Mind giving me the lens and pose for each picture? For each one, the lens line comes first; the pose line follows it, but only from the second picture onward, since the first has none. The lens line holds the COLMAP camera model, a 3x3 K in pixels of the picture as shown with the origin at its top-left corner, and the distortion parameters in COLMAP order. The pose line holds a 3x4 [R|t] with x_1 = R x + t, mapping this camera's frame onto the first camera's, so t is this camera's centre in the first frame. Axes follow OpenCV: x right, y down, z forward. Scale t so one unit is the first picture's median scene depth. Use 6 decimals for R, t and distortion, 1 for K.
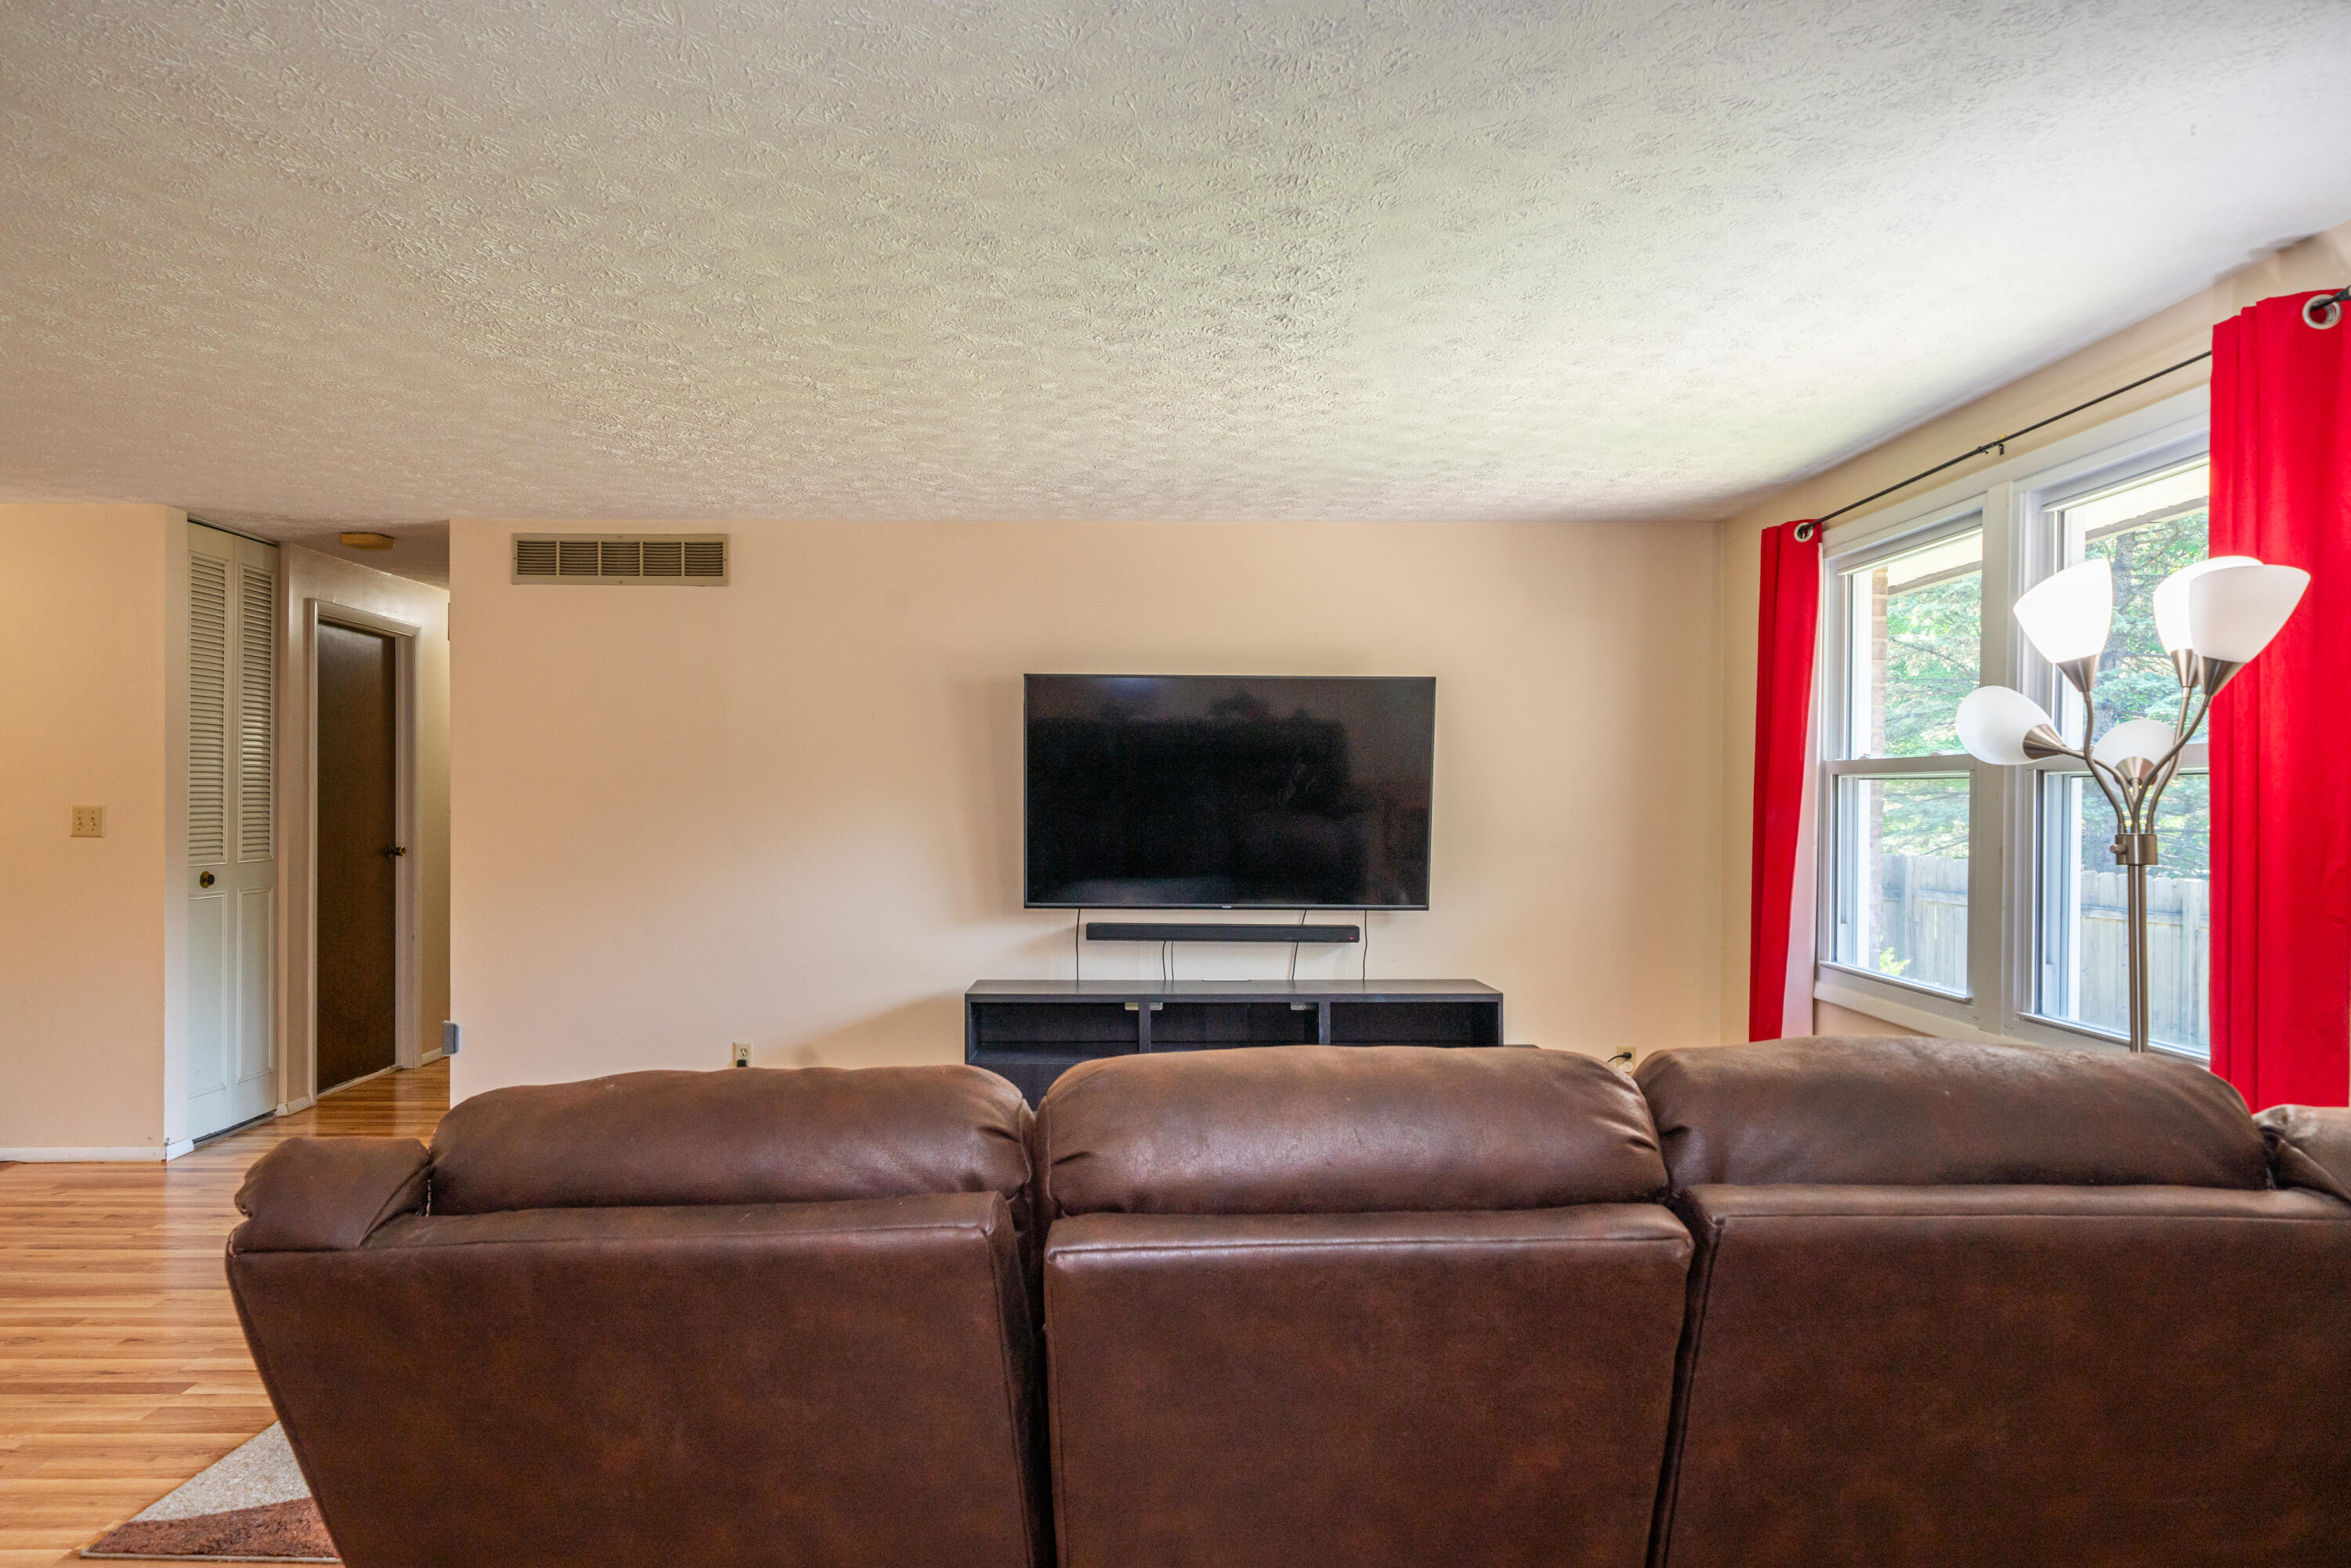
lens RADIAL K [[1396.1, 0, 1175.3], [0, 1396.1, 799.1], [0, 0, 1]] dist [-0.000025, 0.002793]
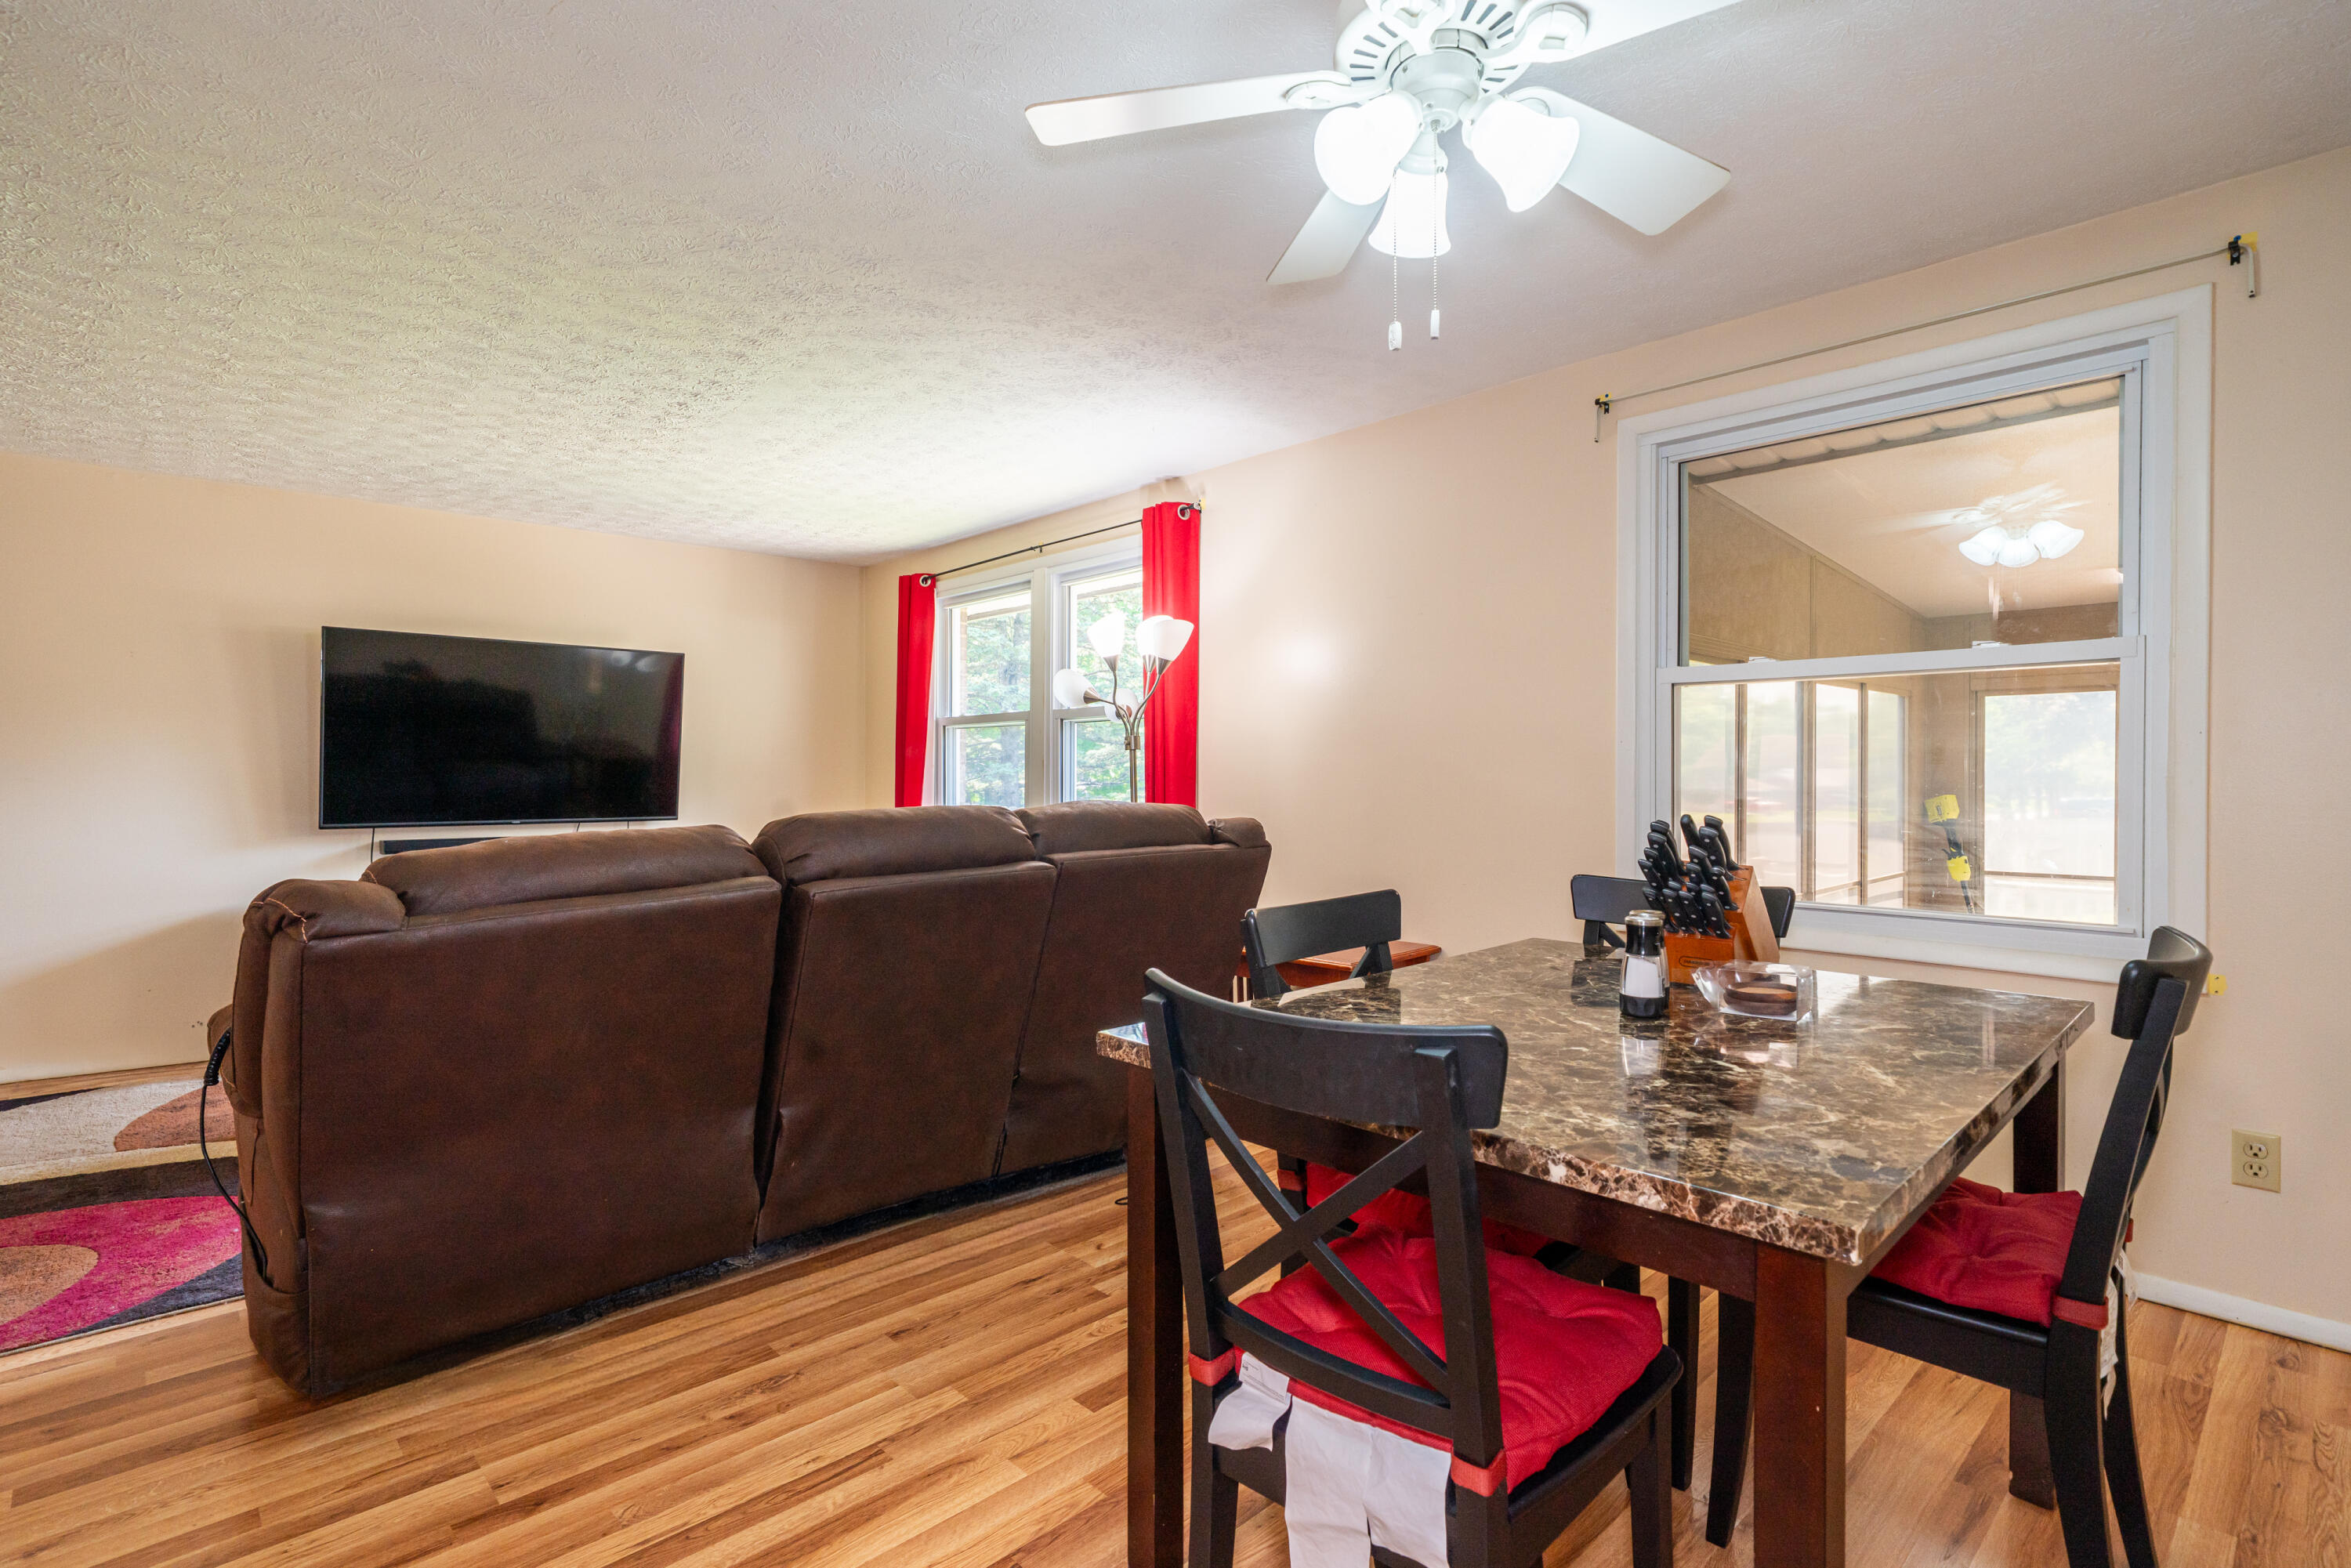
lens RADIAL K [[1074.7, 0, 1174.3], [0, 1074.7, 779.3], [0, 0, 1]] dist [-0.000160, 0.001055]
pose [[0.730334, -0.012105, 0.682983, -0.273240], [0.010027, 0.999925, 0.007001, 0.052087], [-0.683017, 0.001735, 0.730401, -0.186764]]
